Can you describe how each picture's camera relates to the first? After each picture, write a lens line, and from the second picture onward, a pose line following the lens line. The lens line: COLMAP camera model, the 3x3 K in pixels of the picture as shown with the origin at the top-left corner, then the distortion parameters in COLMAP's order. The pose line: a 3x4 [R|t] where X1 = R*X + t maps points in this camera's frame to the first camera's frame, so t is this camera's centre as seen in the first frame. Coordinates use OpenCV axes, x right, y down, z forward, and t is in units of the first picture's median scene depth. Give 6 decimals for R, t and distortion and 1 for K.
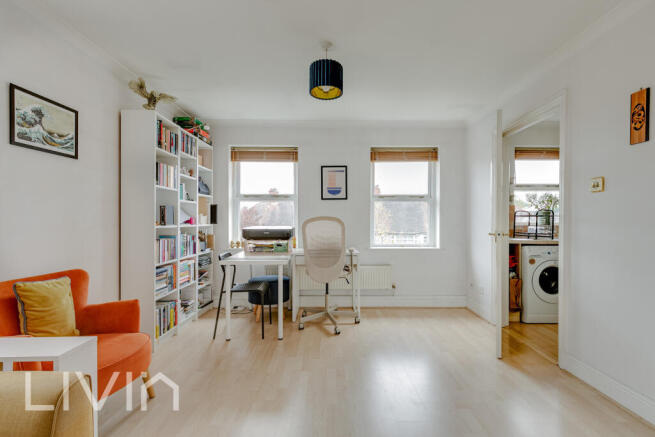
lens RADIAL K [[297.1, 0, 333.9], [0, 297.1, 221.0], [0, 0, 1]] dist [0.002664, -0.001626]
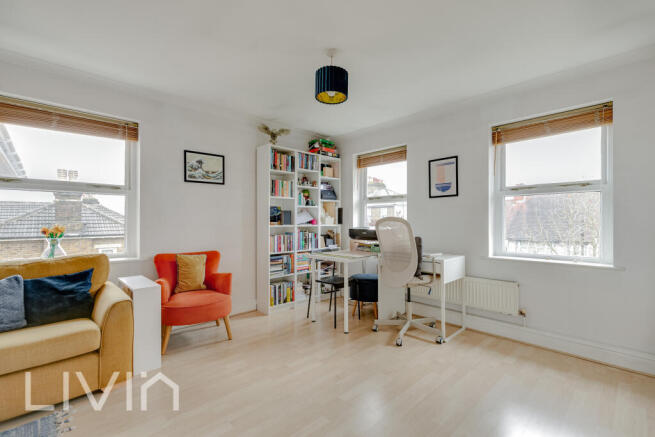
lens RADIAL K [[297.1, 0, 333.6], [0, 297.1, 219.0], [0, 0, 1]] dist [0.002664, -0.001626]
pose [[0.681500, -0.007533, -0.731779, 0.528956], [0.000963, 0.999955, -0.009397, -0.000638], [0.731817, 0.005699, 0.681477, 0.221084]]
